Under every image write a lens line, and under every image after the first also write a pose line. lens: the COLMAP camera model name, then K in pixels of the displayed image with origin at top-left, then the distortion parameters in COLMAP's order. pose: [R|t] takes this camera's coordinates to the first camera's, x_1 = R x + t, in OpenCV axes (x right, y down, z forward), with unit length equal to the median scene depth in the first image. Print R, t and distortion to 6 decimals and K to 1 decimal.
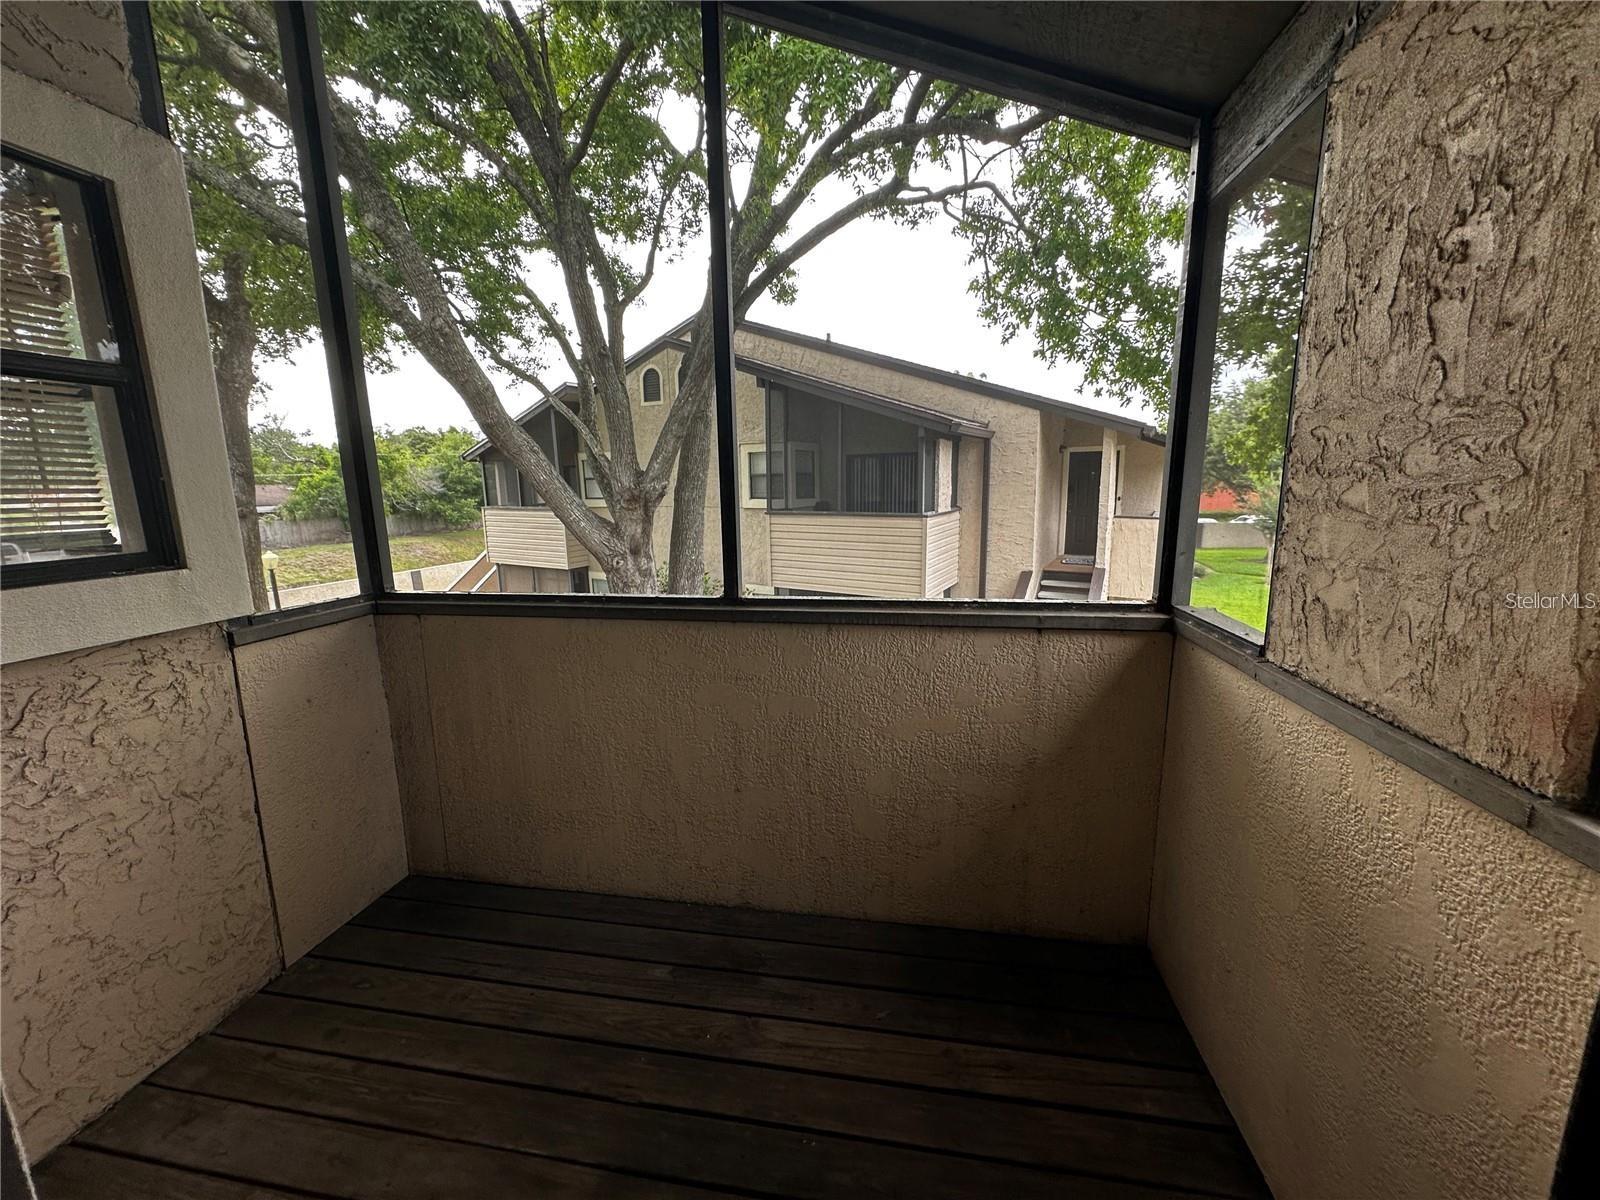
lens RADIAL K [[637.2, 0, 798.2], [0, 637.2, 598.6], [0, 0, 1]] dist [-0.002747, 0.000894]
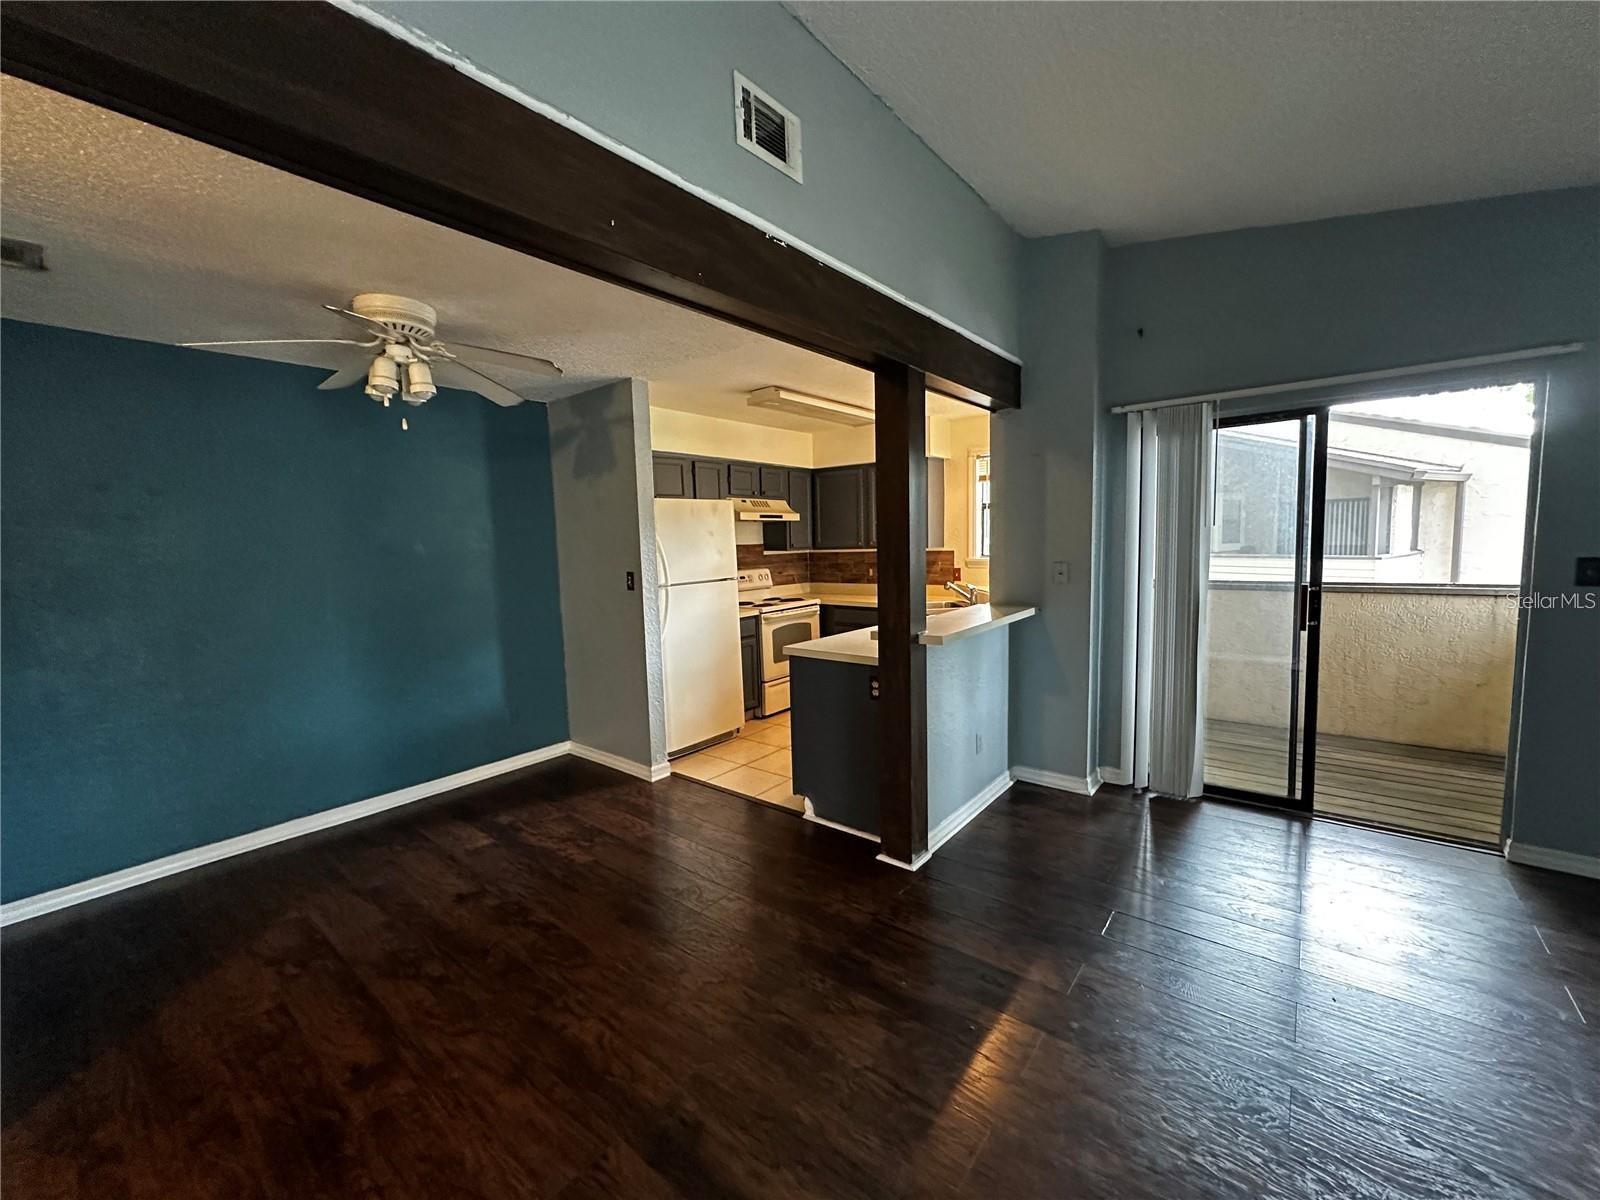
lens RADIAL K [[637.2, 0, 800.1], [0, 637.2, 598.2], [0, 0, 1]] dist [-0.002747, 0.000894]
pose [[0.869853, 0.037374, -0.491894, -0.190809], [-0.073971, 0.995734, -0.055152, 0.110762], [0.487734, 0.084360, 0.868907, -0.633399]]
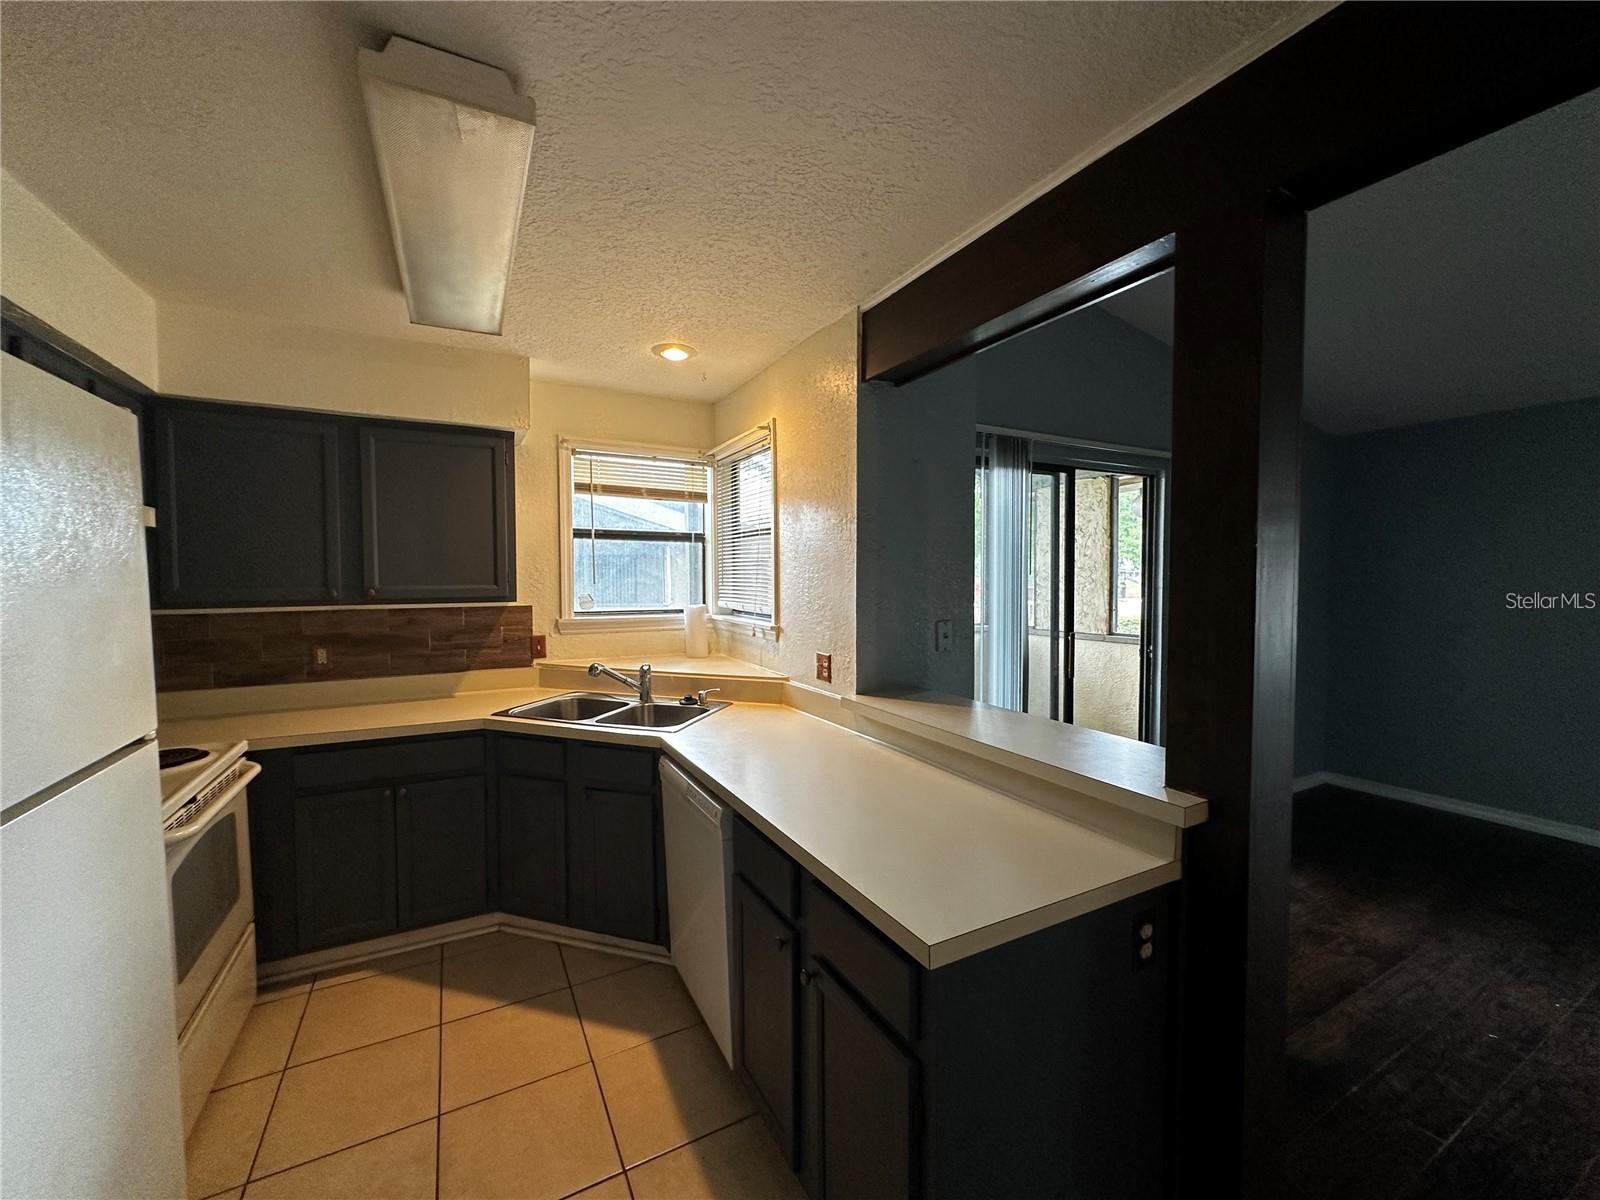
lens RADIAL K [[637.2, 0, 798.2], [0, 637.2, 602.8], [0, 0, 1]] dist [-0.002747, 0.000894]
pose [[0.793838, -0.012253, 0.608005, -0.614039], [0.098721, 0.989132, -0.108962, 0.049119], [-0.600062, 0.146521, 0.786420, -0.261813]]
